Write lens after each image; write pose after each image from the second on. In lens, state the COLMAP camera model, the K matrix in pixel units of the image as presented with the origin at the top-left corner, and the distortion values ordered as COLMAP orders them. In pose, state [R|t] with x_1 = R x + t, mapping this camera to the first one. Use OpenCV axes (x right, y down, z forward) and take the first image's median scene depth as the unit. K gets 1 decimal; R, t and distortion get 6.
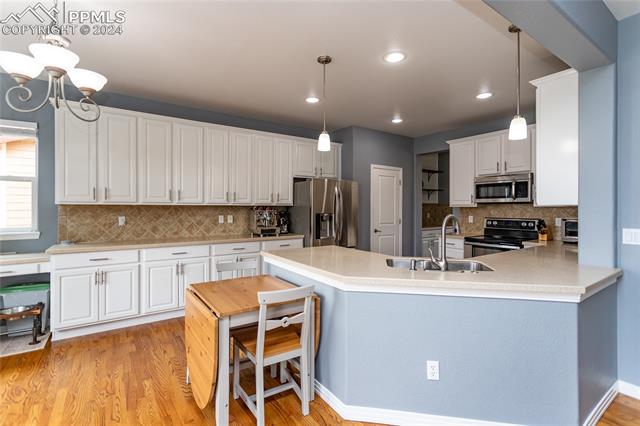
lens RADIAL K [[305.1, 0, 320.0], [0, 305.1, 213.0], [0, 0, 1]] dist [-0.000044, -0.000013]
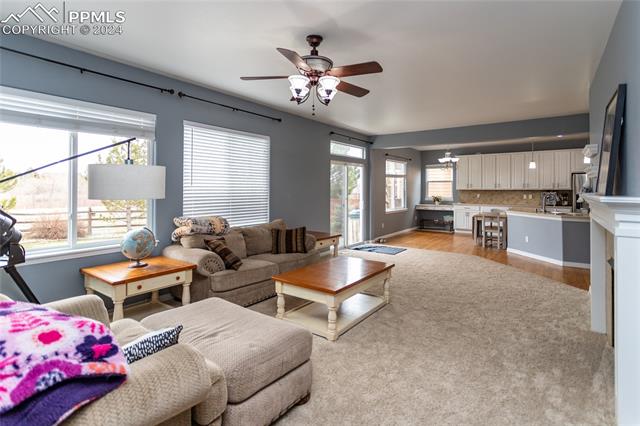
lens RADIAL K [[315.7, 0, 319.9], [0, 315.7, 190.1], [0, 0, 1]] dist [0.000182, -0.000007]
pose [[0.321774, -0.001790, -0.946815, 1.456648], [-0.015165, 0.999860, -0.007044, 0.015539], [0.946695, 0.016625, 0.321702, -1.137909]]
